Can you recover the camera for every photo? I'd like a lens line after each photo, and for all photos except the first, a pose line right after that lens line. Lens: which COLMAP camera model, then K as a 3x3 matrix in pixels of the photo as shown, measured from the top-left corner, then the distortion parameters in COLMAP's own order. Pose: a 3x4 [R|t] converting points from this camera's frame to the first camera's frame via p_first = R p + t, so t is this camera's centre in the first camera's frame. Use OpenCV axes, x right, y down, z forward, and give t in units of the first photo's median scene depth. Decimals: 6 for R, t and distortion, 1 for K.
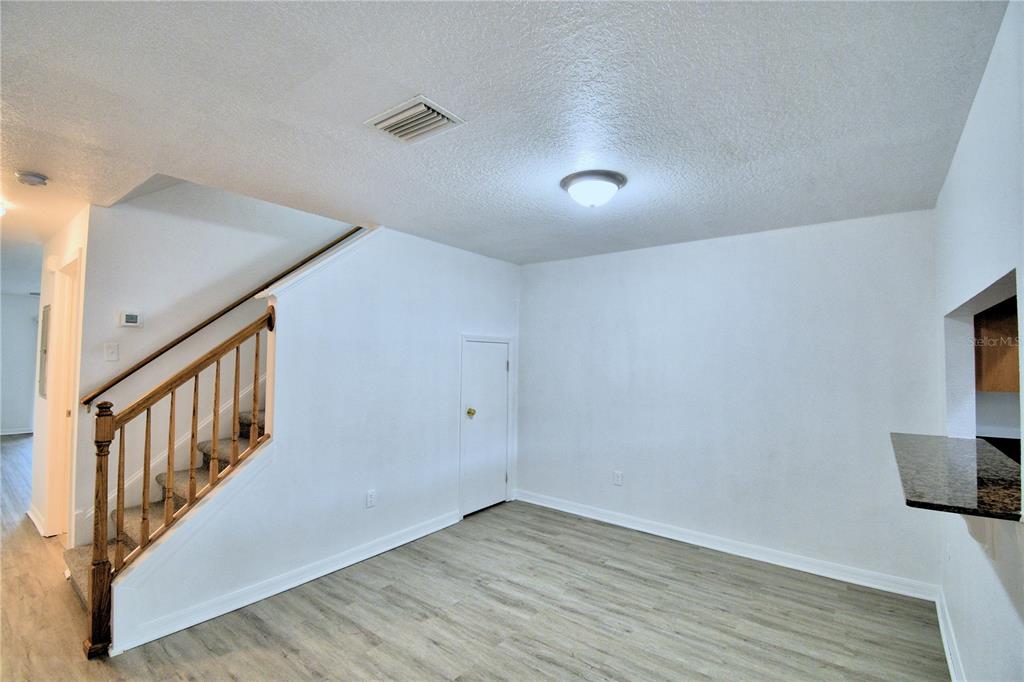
lens RADIAL K [[456.8, 0, 502.0], [0, 456.8, 340.5], [0, 0, 1]] dist [0.007954, -0.017203]
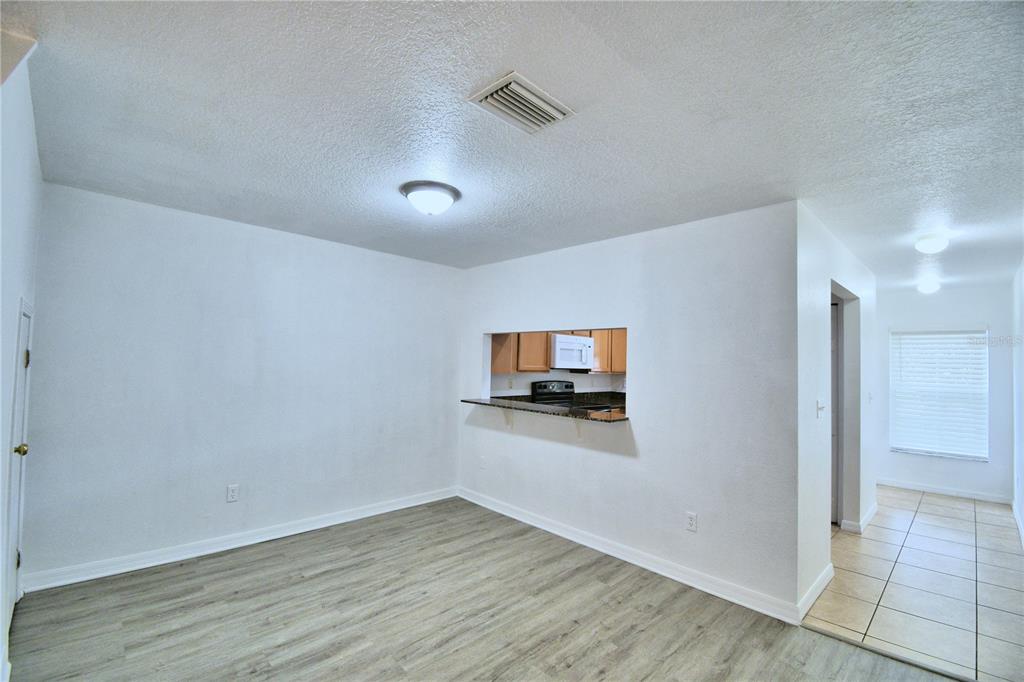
lens RADIAL K [[456.8, 0, 517.1], [0, 456.8, 343.4], [0, 0, 1]] dist [0.007954, -0.017203]
pose [[0.123046, 0.025186, 0.992081, -0.664742], [-0.064528, 0.997765, -0.017327, 0.019858], [-0.990301, -0.061885, 0.124397, 0.534453]]
